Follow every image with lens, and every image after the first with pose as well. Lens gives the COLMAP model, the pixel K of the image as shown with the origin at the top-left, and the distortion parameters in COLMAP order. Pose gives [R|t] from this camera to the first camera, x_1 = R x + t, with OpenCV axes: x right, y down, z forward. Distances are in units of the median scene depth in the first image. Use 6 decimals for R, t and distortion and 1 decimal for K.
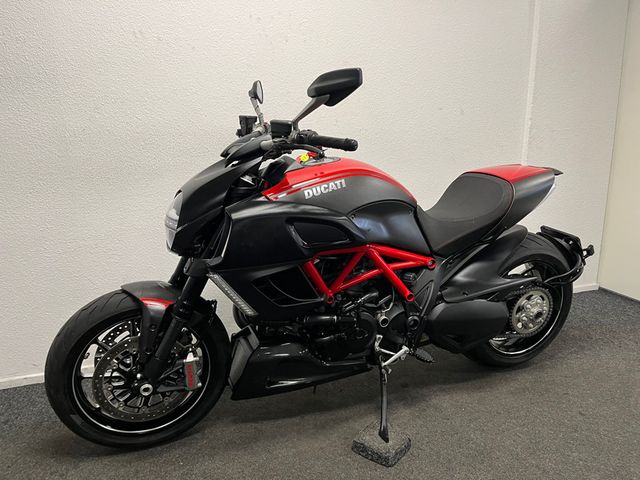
lens RADIAL K [[485.0, 0, 317.5], [0, 485.0, 240.6], [0, 0, 1]] dist [0.060062, -0.069396]
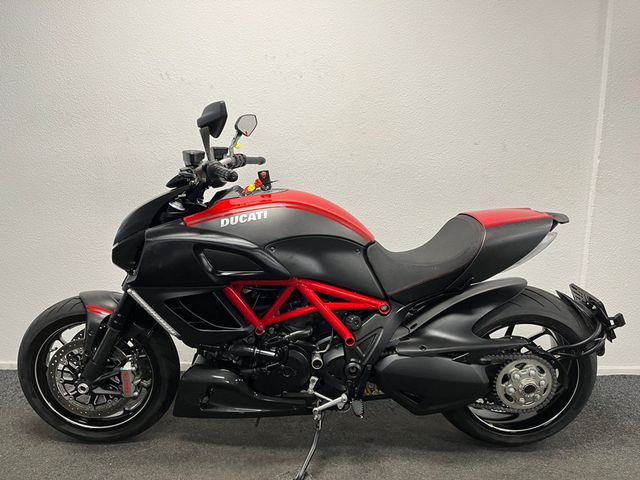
lens RADIAL K [[485.0, 0, 320.7], [0, 485.0, 240.2], [0, 0, 1]] dist [0.060062, -0.069396]
pose [[0.938894, 0.080001, -0.334780, 0.431364], [-0.102074, 0.993577, -0.048838, -0.025144], [0.328723, 0.080026, 0.941030, 0.090295]]
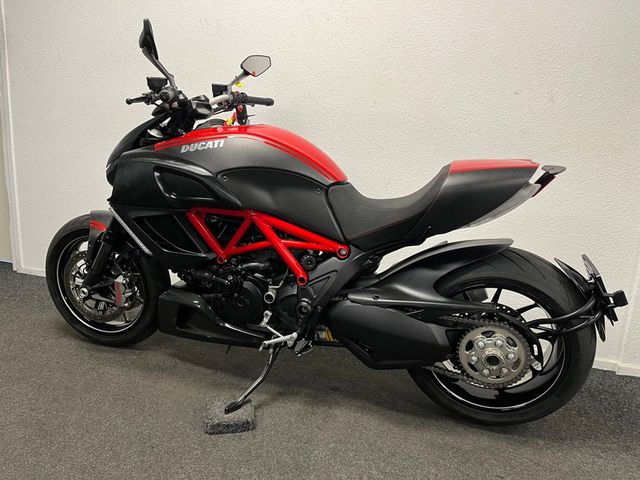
lens RADIAL K [[485.0, 0, 322.0], [0, 485.0, 236.7], [0, 0, 1]] dist [0.060062, -0.069396]
pose [[0.792603, 0.183085, -0.581602, 0.735780], [-0.201861, 0.978857, 0.033044, -0.003035], [0.575354, 0.091212, 0.812802, 0.266747]]
